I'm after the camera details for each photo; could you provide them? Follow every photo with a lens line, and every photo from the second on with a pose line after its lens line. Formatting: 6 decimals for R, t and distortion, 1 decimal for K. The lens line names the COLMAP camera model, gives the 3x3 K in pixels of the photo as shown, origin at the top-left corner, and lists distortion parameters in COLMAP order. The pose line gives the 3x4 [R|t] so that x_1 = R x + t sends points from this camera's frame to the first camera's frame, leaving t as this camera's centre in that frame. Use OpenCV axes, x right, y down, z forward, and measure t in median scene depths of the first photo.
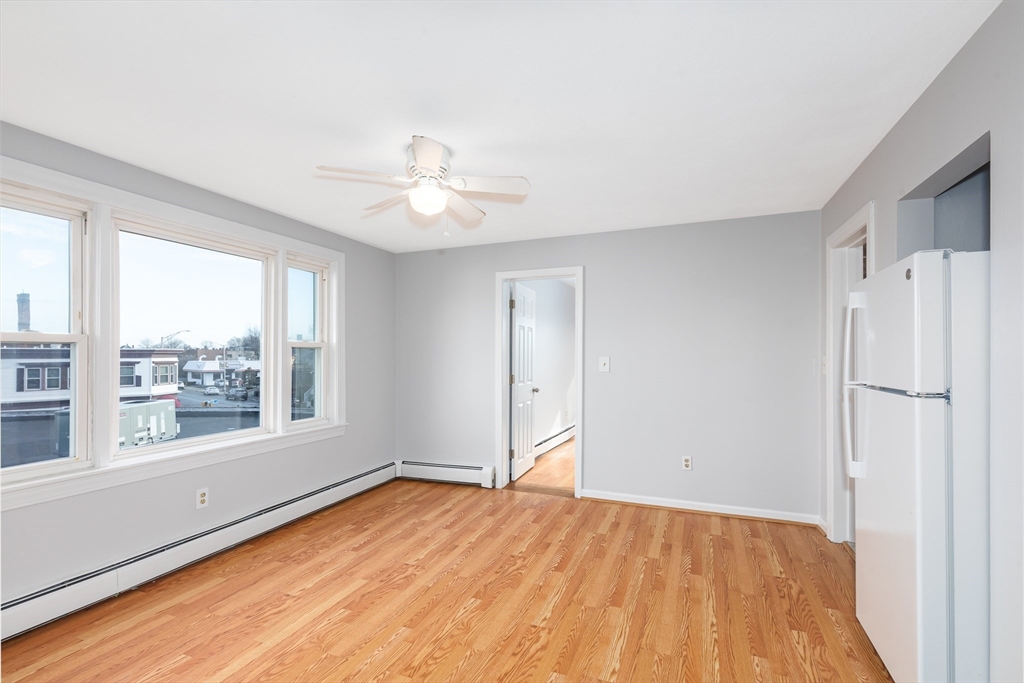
lens RADIAL K [[472.1, 0, 509.9], [0, 472.1, 350.3], [0, 0, 1]] dist [0.000464, -0.000260]
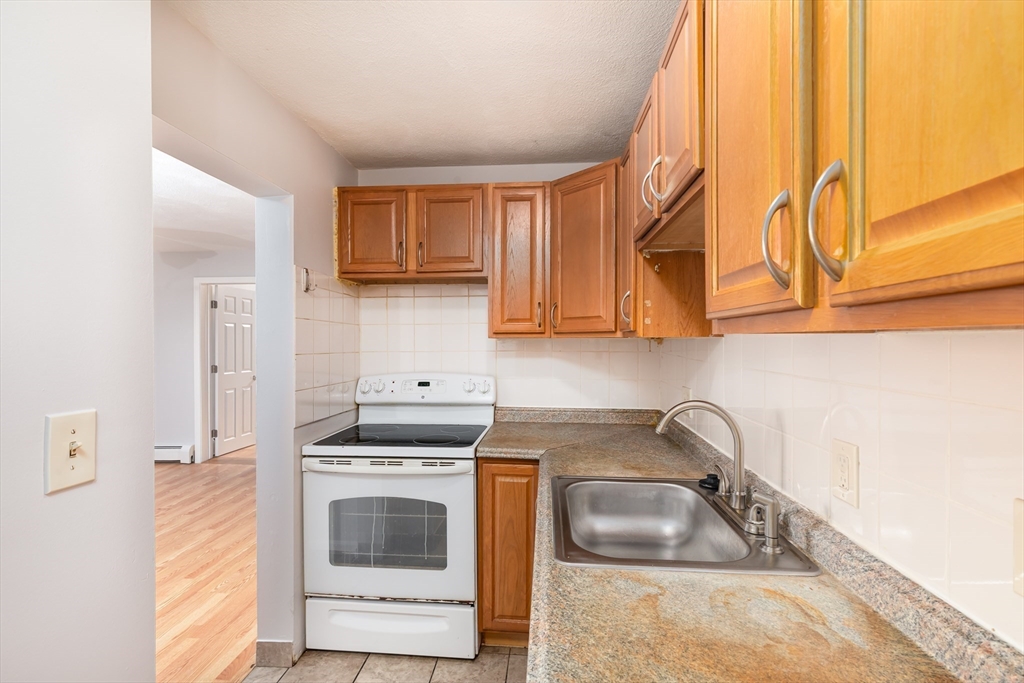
lens RADIAL K [[472.1, 0, 509.9], [0, 472.1, 350.3], [0, 0, 1]] dist [0.000464, -0.000260]
pose [[0.951569, -0.007079, 0.307354, 0.639750], [-0.003000, 0.999473, 0.032309, -0.047868], [-0.307421, -0.031666, 0.951046, -0.614105]]
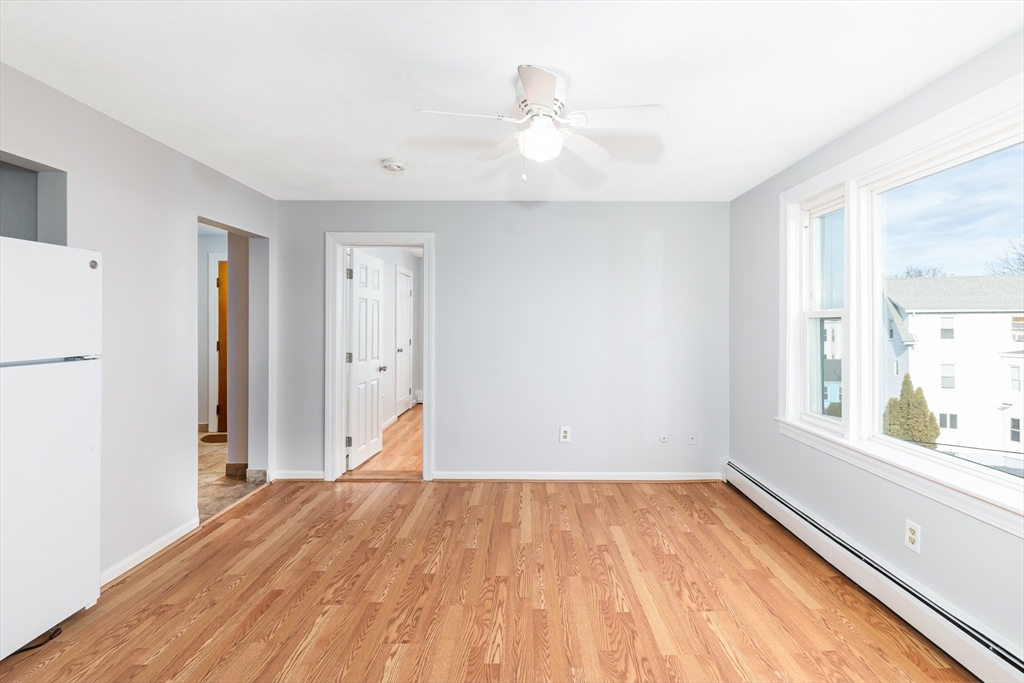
lens RADIAL K [[471.0, 0, 542.1], [0, 471.0, 322.8], [0, 0, 1]] dist [-0.000121, -0.000309]
pose [[-0.910887, -0.002283, -0.412650, 0.166080], [0.000441, 0.999979, -0.006507, 0.003286], [0.412656, -0.006109, -0.910866, 1.741174]]
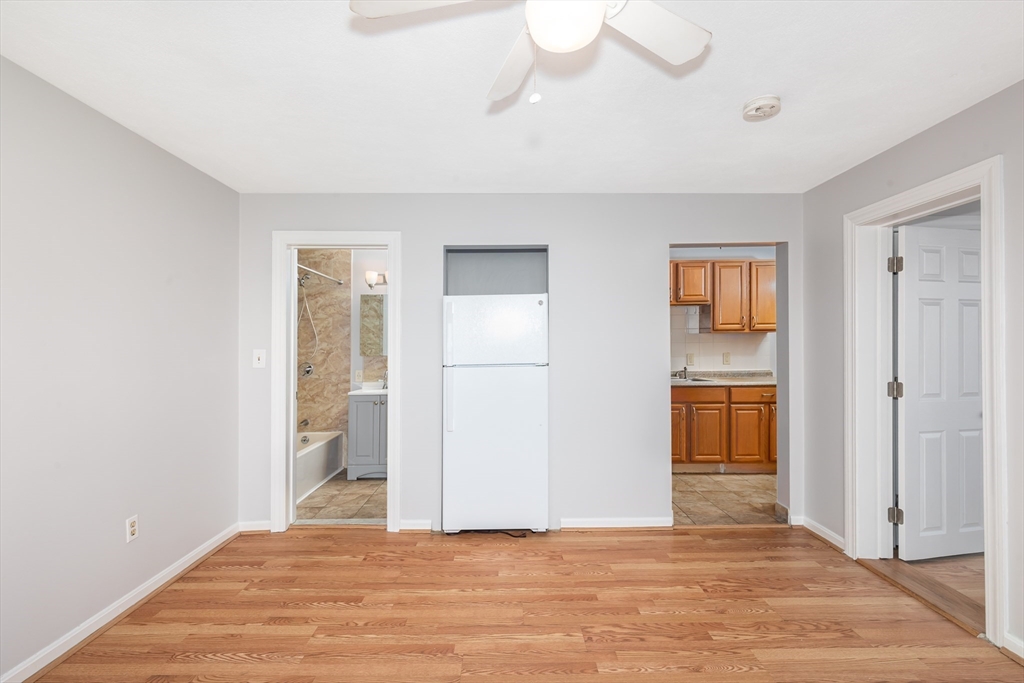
lens RADIAL K [[472.1, 0, 509.9], [0, 472.1, 350.3], [0, 0, 1]] dist [0.000464, -0.000260]
pose [[-0.395319, -0.008270, 0.918507, -0.569081], [0.001949, 0.999950, 0.009842, 0.006912], [-0.918542, 0.005681, -0.395283, 1.215022]]
